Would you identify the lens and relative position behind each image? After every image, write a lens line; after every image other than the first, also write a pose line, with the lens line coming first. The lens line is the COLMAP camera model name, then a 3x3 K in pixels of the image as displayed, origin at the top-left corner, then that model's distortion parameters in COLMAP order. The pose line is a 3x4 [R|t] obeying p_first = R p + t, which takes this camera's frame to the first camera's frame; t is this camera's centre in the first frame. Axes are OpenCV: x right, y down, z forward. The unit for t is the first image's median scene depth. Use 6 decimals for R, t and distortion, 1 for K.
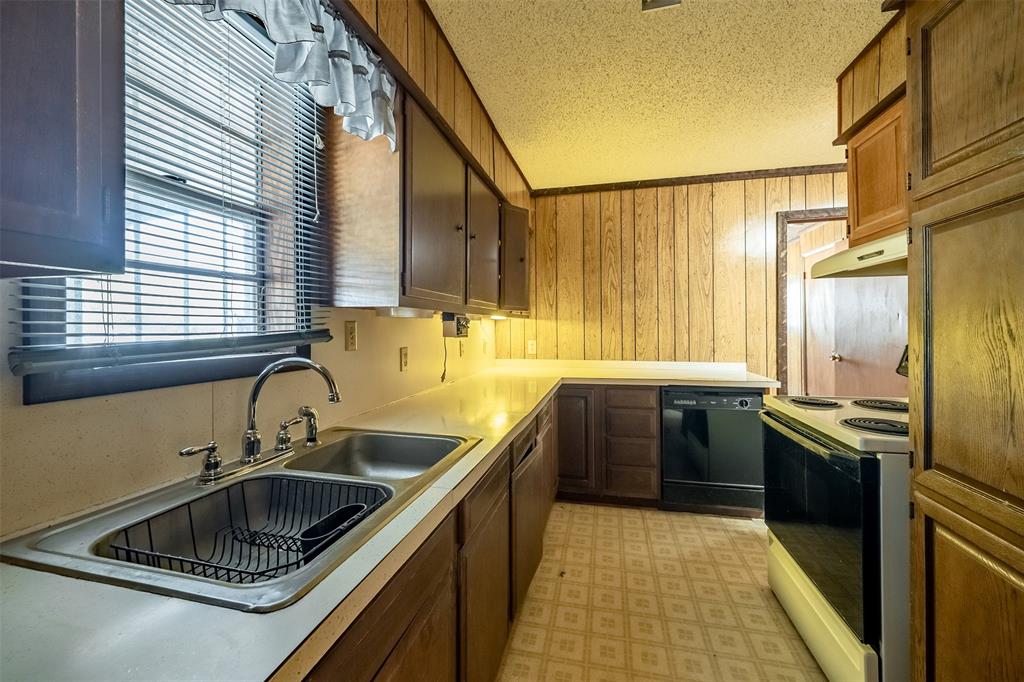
lens RADIAL K [[399.6, 0, 512.4], [0, 399.6, 328.8], [0, 0, 1]] dist [0.000018, -0.000075]
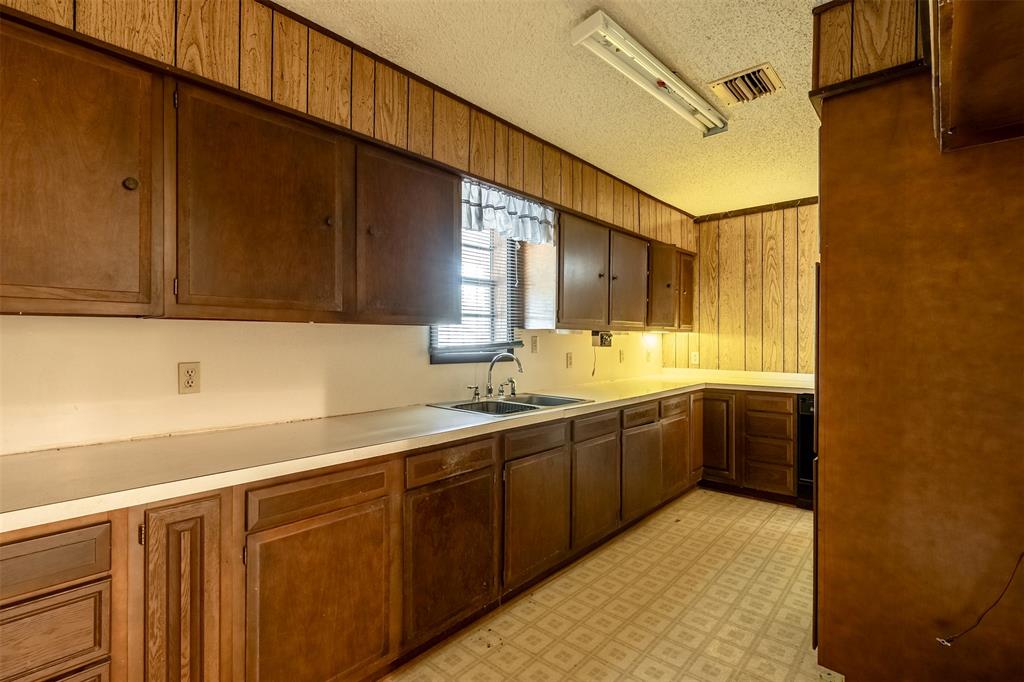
lens RADIAL K [[471.7, 0, 512.0], [0, 471.7, 341.0], [0, 0, 1]] dist [0.000031, -0.000004]
pose [[0.878219, 0.006991, -0.478208, 0.368798], [-0.006412, 0.999975, 0.002843, -0.002624], [0.478216, 0.000570, 0.878242, -0.643288]]
